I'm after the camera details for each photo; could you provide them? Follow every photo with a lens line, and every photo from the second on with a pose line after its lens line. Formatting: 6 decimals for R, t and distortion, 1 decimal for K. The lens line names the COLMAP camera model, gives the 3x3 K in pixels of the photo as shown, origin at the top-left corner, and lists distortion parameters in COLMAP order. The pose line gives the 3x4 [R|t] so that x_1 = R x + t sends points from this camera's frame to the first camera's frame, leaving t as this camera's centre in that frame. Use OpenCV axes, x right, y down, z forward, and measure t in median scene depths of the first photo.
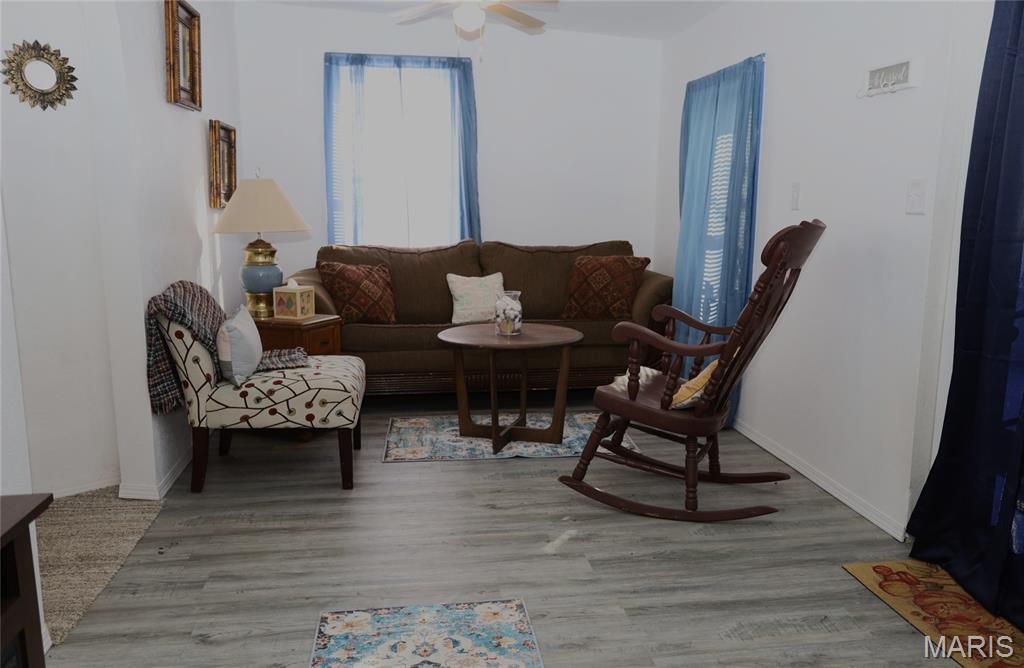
lens RADIAL K [[837.8, 0, 541.8], [0, 837.8, 353.7], [0, 0, 1]] dist [-0.005364, -0.000340]
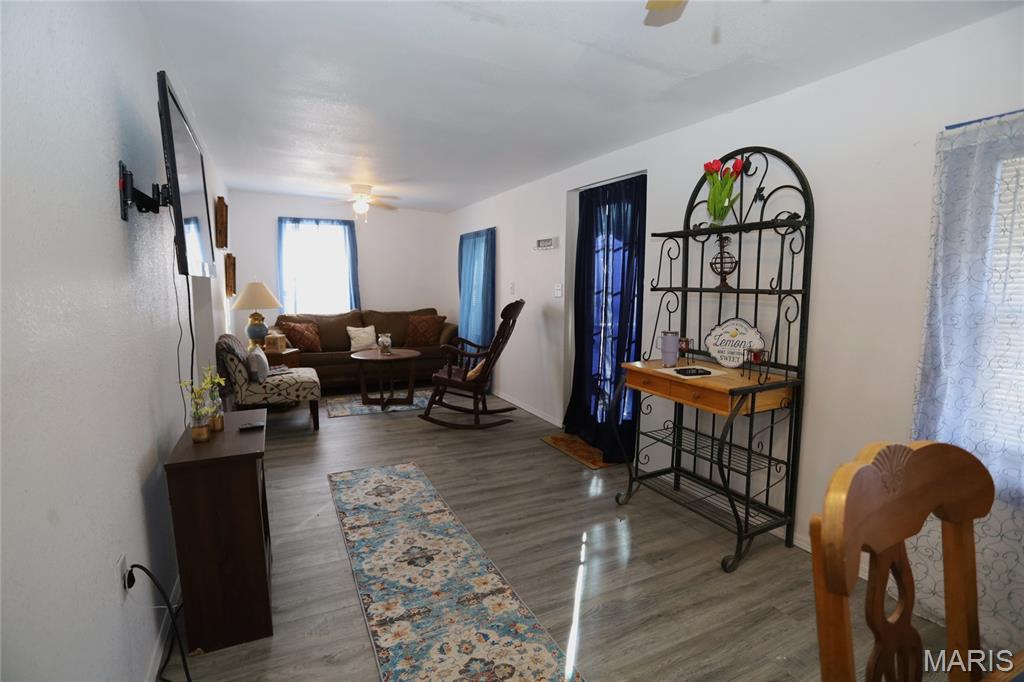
lens RADIAL K [[500.4, 0, 512.0], [0, 500.4, 341.0], [0, 0, 1]] dist [-0.076501, 0.029880]
pose [[0.956254, -0.038894, 0.289941, -0.108972], [0.056332, 0.997055, -0.052039, 0.030624], [-0.287063, 0.066095, 0.955629, -0.327582]]
